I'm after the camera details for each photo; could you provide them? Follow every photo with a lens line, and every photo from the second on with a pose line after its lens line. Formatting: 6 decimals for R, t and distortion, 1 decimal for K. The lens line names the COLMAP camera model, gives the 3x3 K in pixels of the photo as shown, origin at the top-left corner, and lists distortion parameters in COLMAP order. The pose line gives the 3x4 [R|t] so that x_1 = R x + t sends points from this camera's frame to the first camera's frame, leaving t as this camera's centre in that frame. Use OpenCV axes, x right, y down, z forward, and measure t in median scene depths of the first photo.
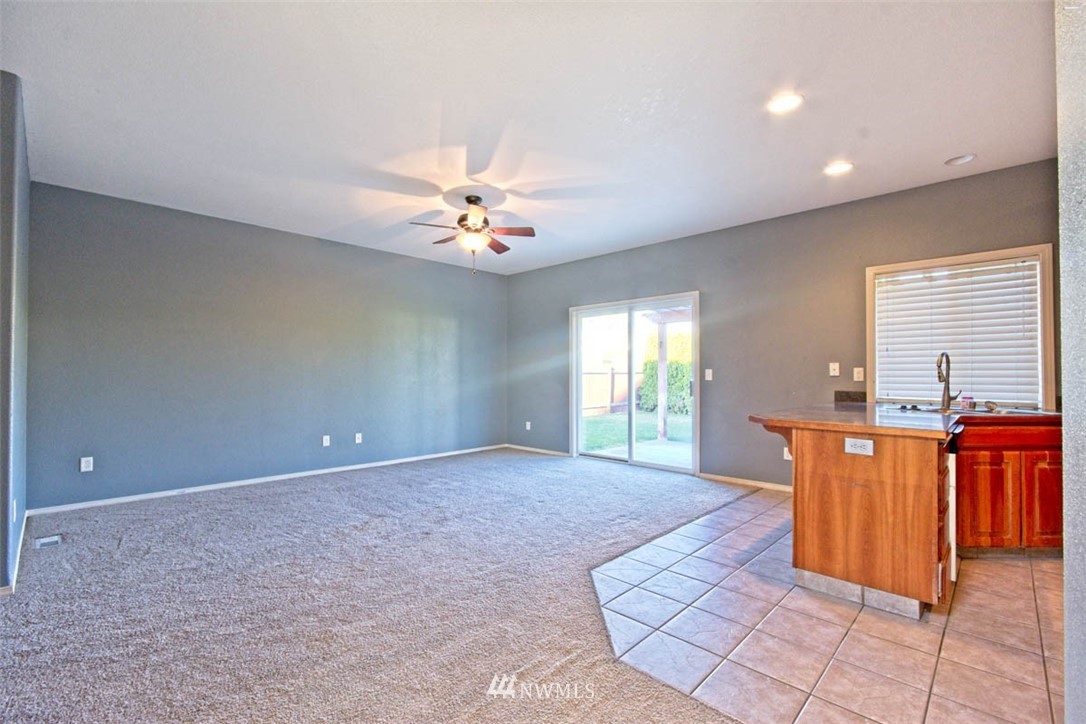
lens RADIAL K [[479.8, 0, 540.8], [0, 479.8, 365.5], [0, 0, 1]] dist [0.000744, -0.001008]
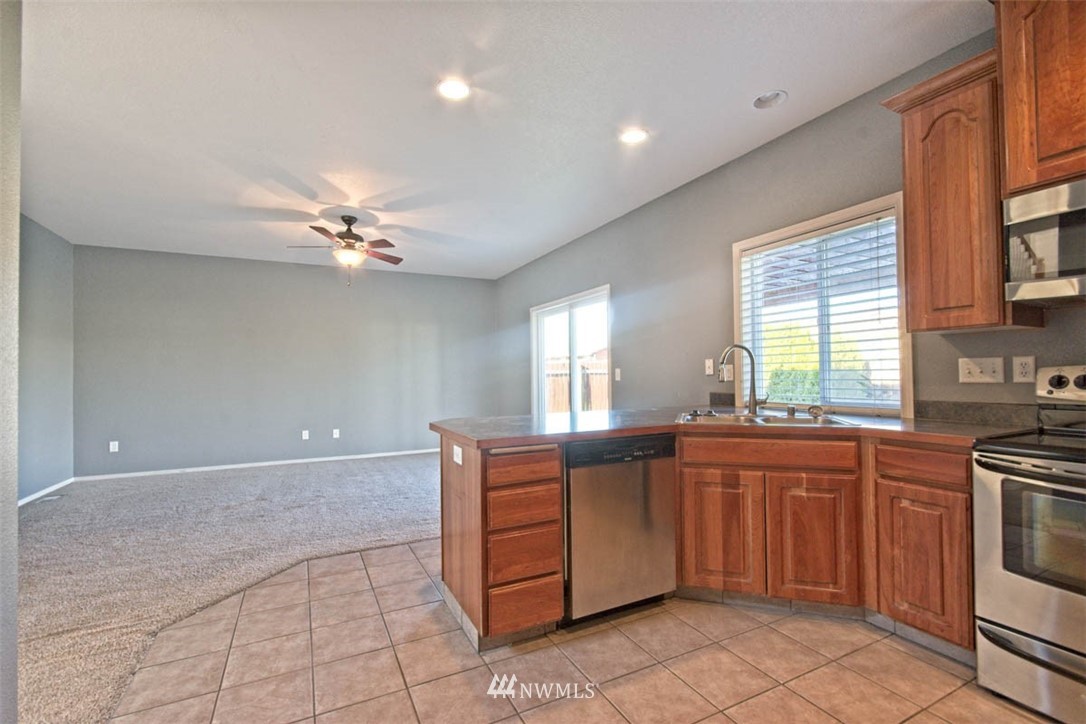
lens RADIAL K [[479.8, 0, 540.6], [0, 479.8, 365.5], [0, 0, 1]] dist [0.000744, -0.001008]
pose [[0.943639, -0.019885, -0.330379, 0.858787], [0.020194, 0.999793, -0.002499, 0.002491], [0.330361, -0.004314, 0.943845, 0.142800]]
